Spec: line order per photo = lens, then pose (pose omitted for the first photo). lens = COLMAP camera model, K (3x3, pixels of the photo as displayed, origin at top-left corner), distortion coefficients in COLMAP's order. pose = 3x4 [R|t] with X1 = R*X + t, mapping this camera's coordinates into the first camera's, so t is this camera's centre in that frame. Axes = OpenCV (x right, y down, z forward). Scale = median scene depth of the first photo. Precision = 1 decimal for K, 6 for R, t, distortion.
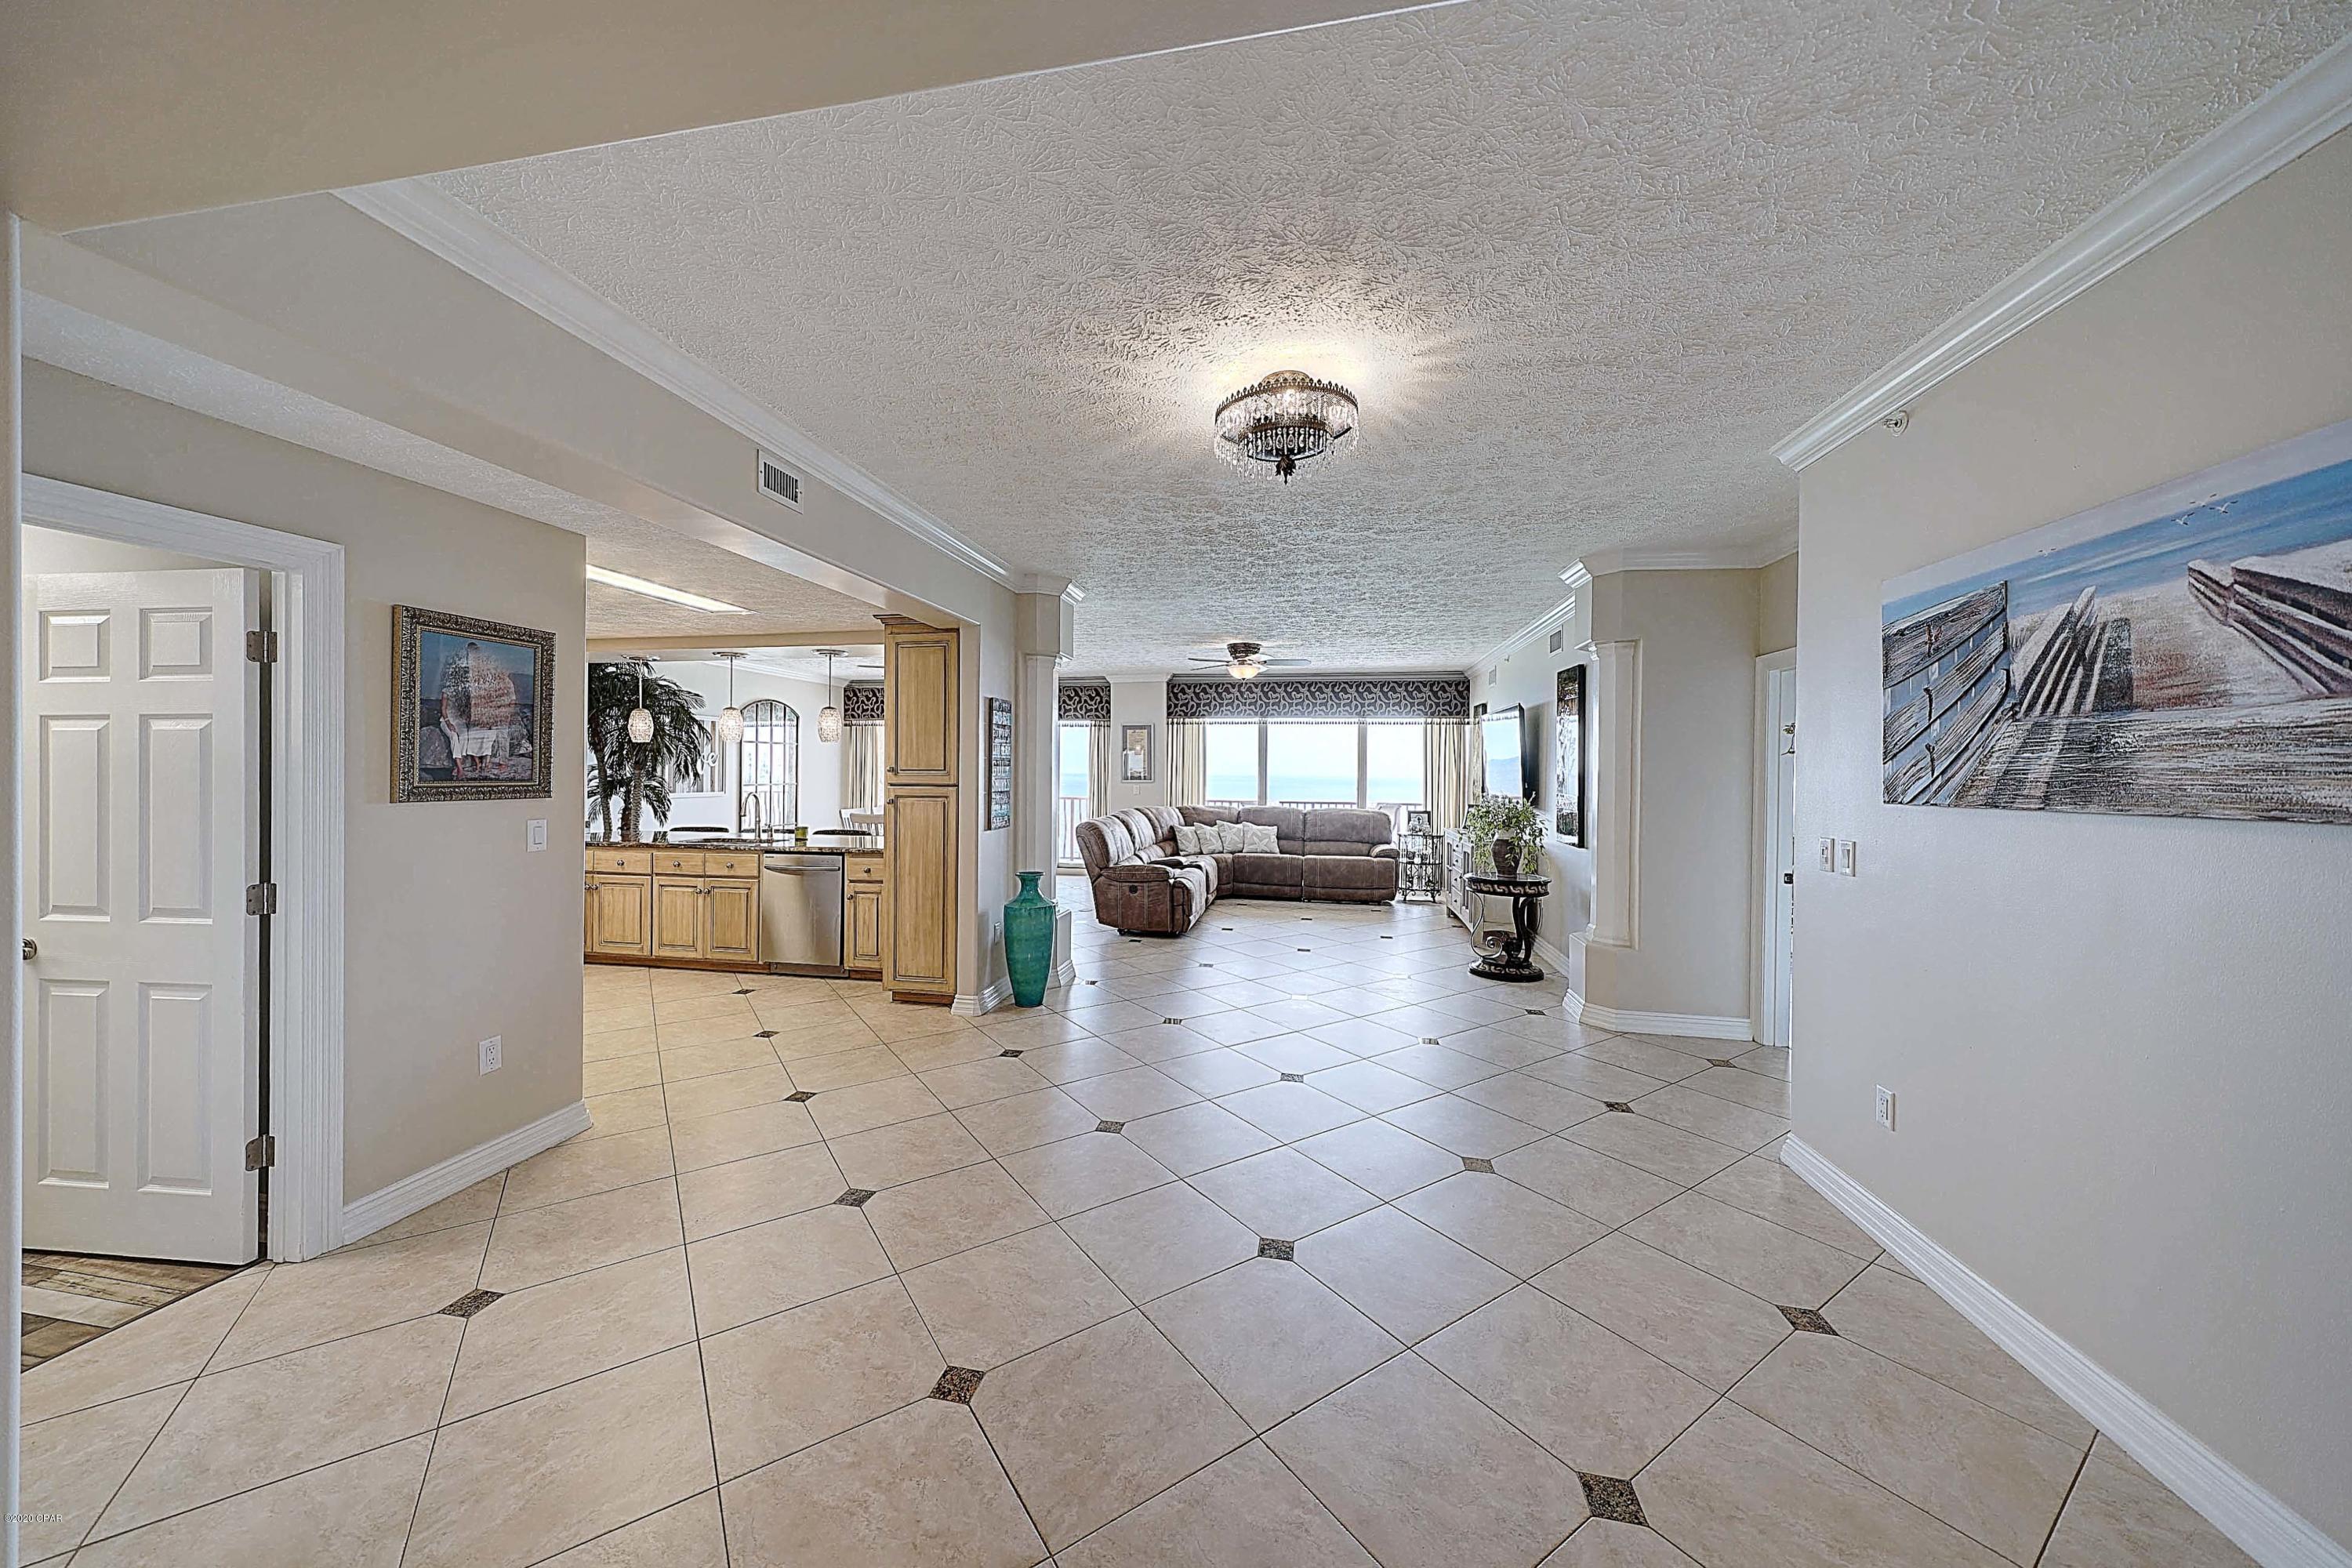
lens RADIAL K [[807.8, 0, 1155.8], [0, 807.8, 768.4], [0, 0, 1]] dist [0.000905, -0.000130]
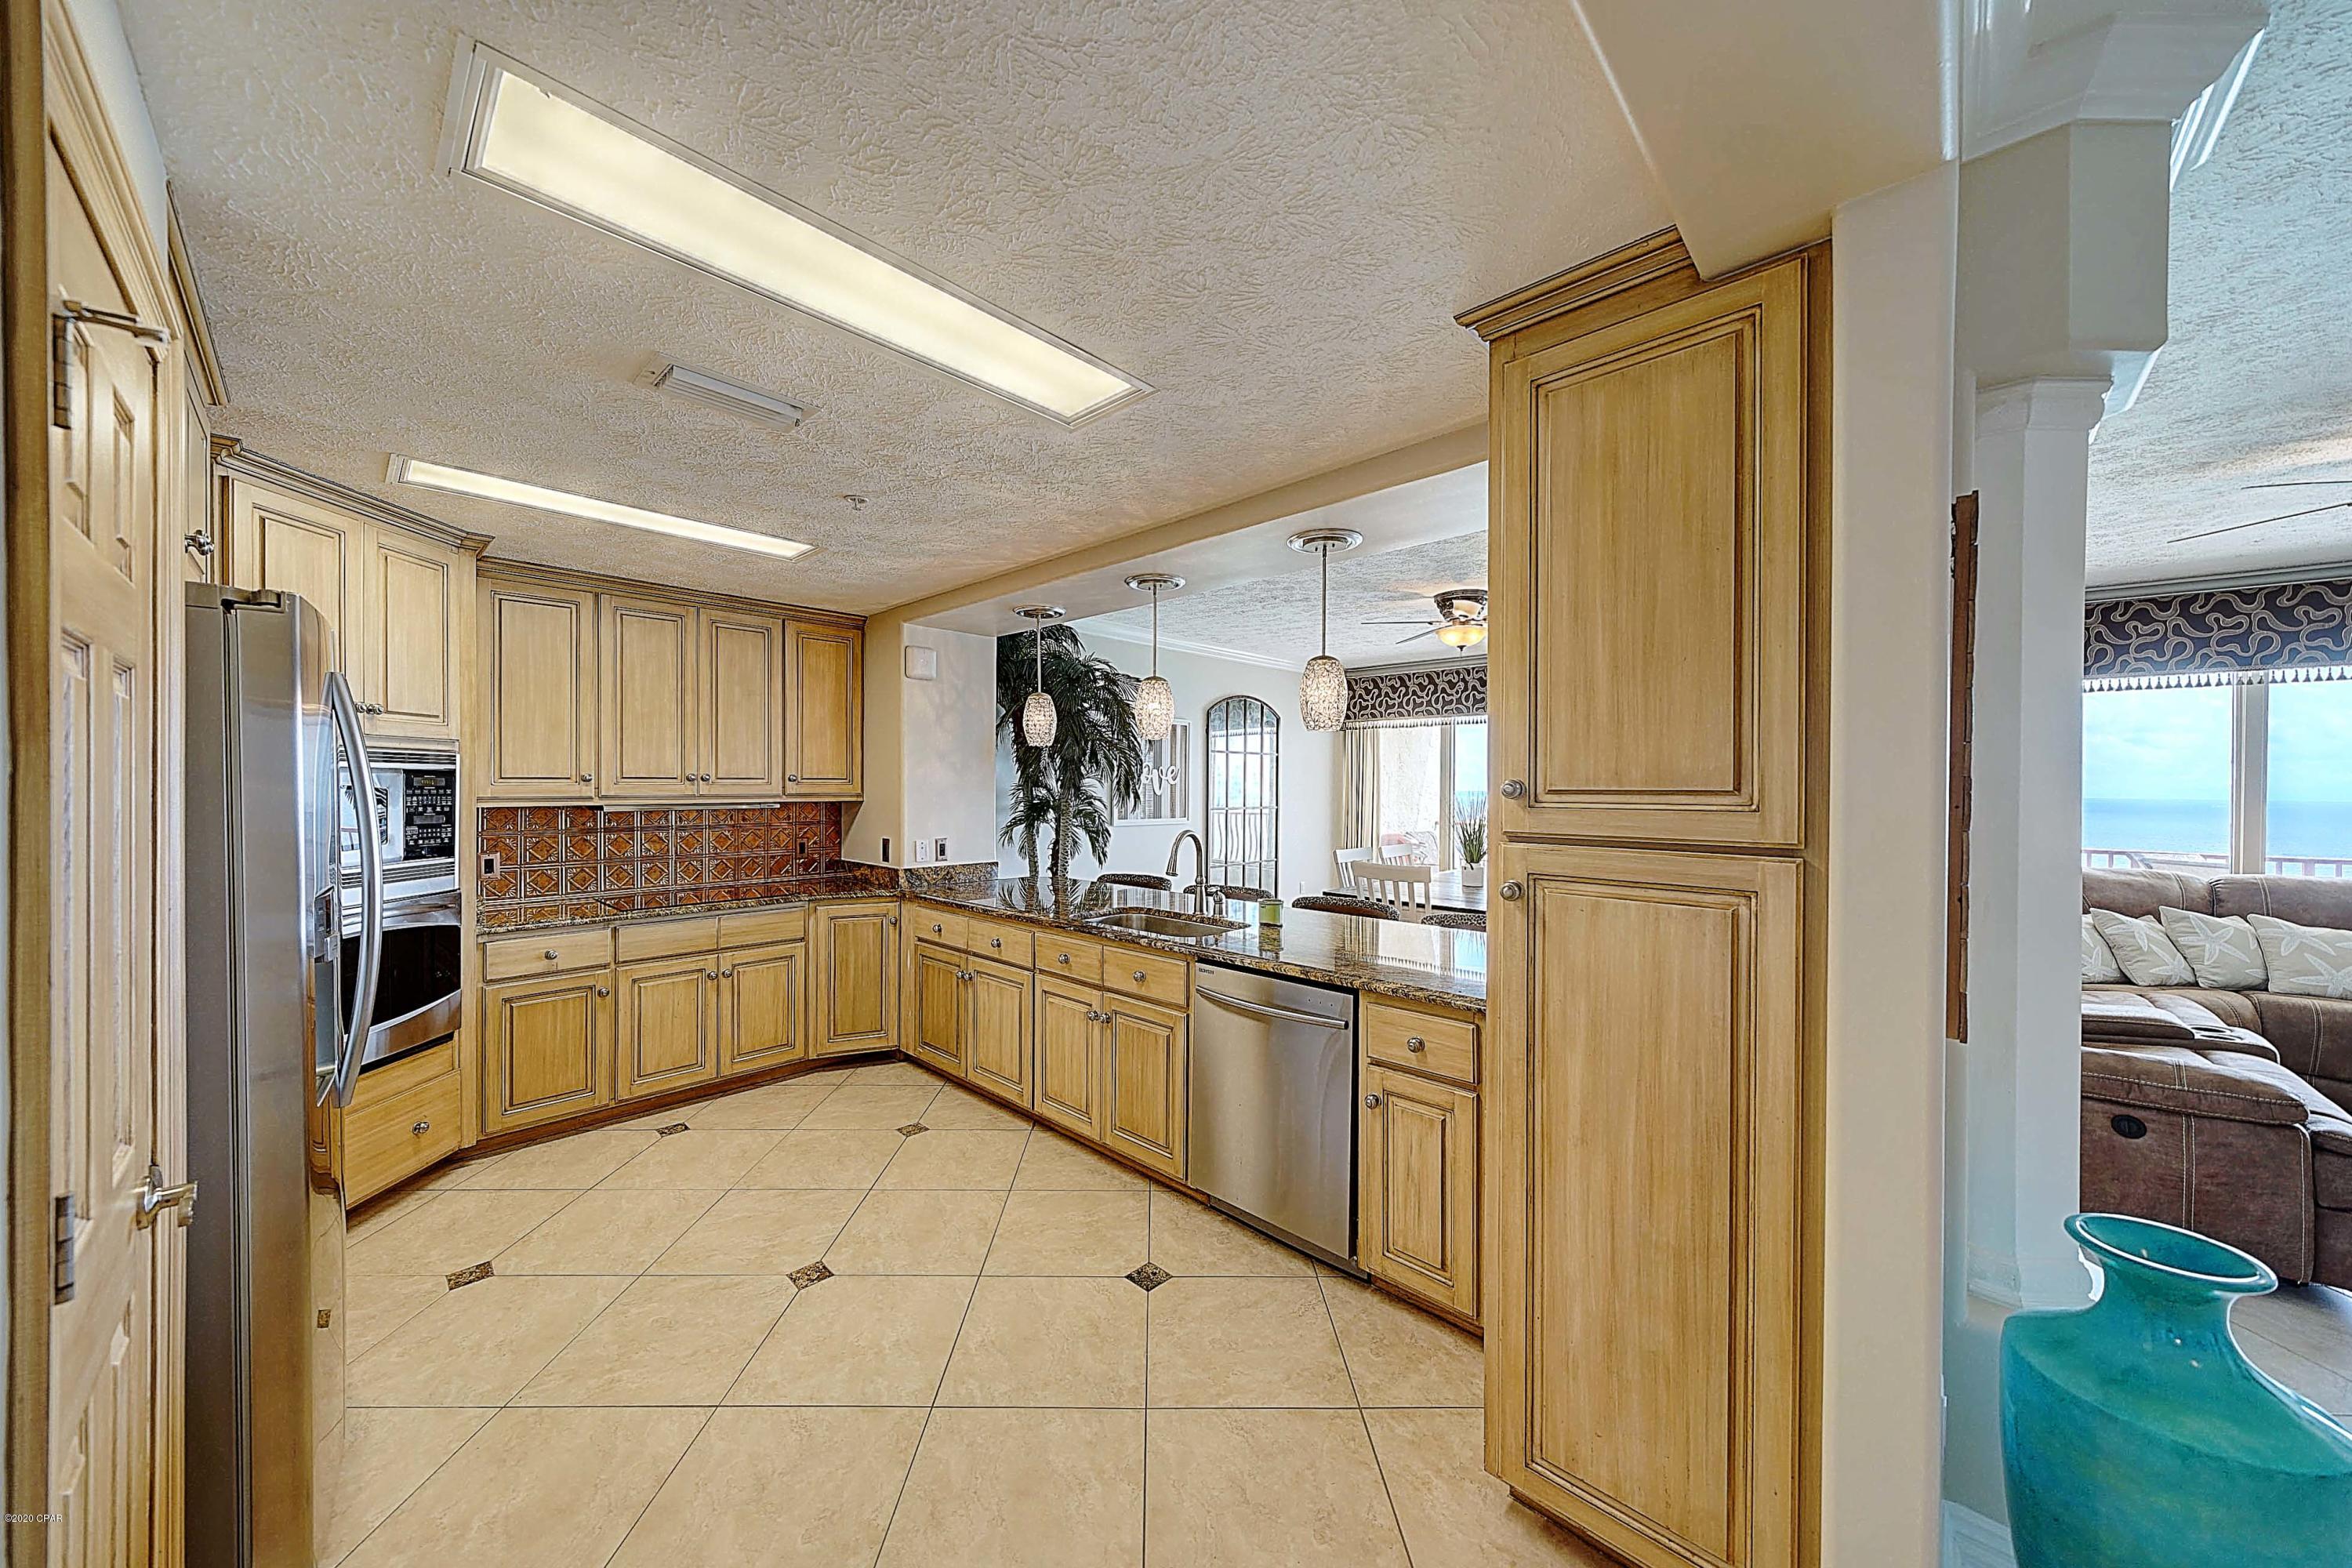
lens RADIAL K [[799.9, 0, 1159.3], [0, 799.9, 785.8], [0, 0, 1]] dist [0.001414, -0.000047]
pose [[0.838520, -0.000394, -0.544871, -0.172111], [-0.000286, 0.999999, -0.001164, -0.000158], [0.544871, 0.001132, 0.838519, 0.416480]]
